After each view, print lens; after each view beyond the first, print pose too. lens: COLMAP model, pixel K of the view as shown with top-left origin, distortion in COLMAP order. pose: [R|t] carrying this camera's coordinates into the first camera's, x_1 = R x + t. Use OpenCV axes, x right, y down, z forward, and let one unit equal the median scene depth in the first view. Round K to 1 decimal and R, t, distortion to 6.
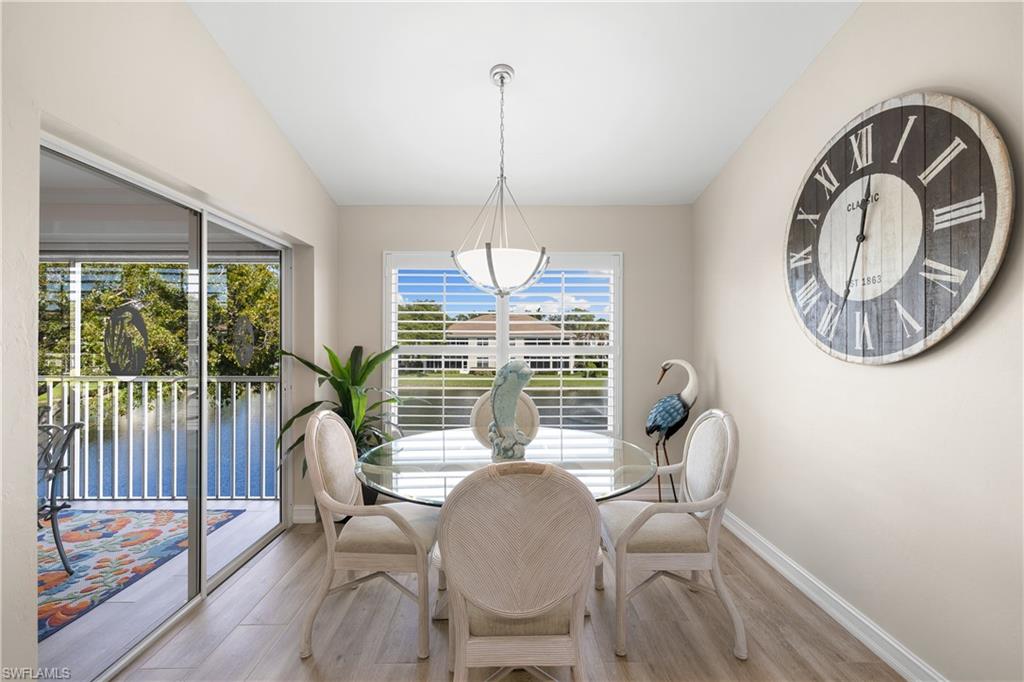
lens RADIAL K [[432.0, 0, 508.3], [0, 432.0, 342.6], [0, 0, 1]] dist [0.002995, -0.000649]
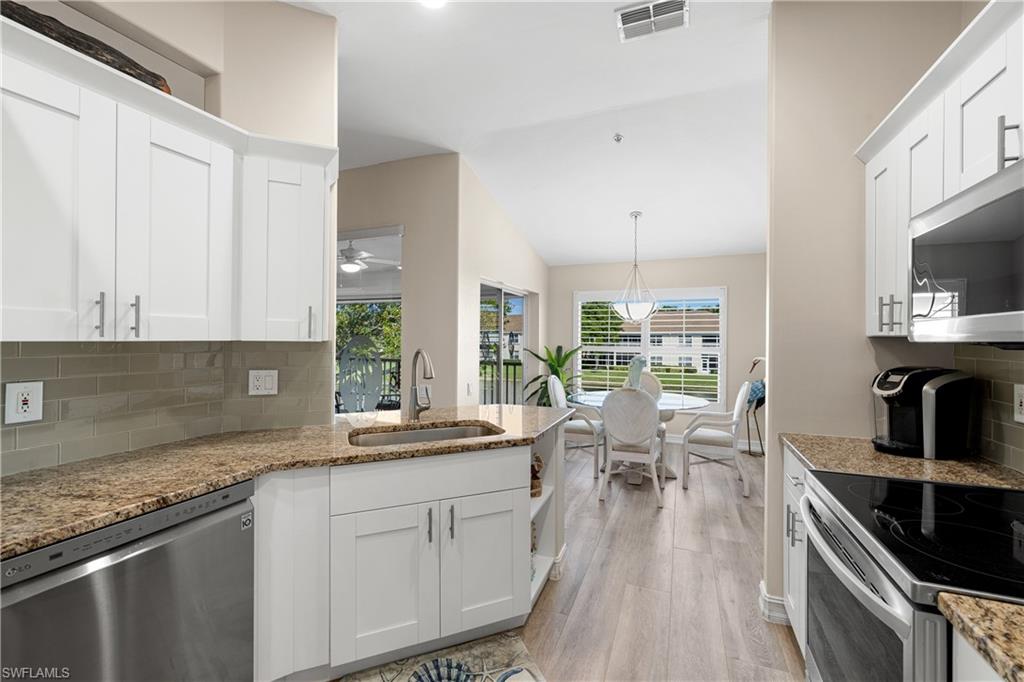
lens RADIAL K [[432.0, 0, 510.4], [0, 432.0, 341.5], [0, 0, 1]] dist [0.002995, -0.000649]
pose [[0.925928, 0.007201, -0.377630, 0.140591], [-0.005258, 0.999967, 0.006175, -0.020818], [0.377662, -0.003732, 0.925936, -0.745930]]
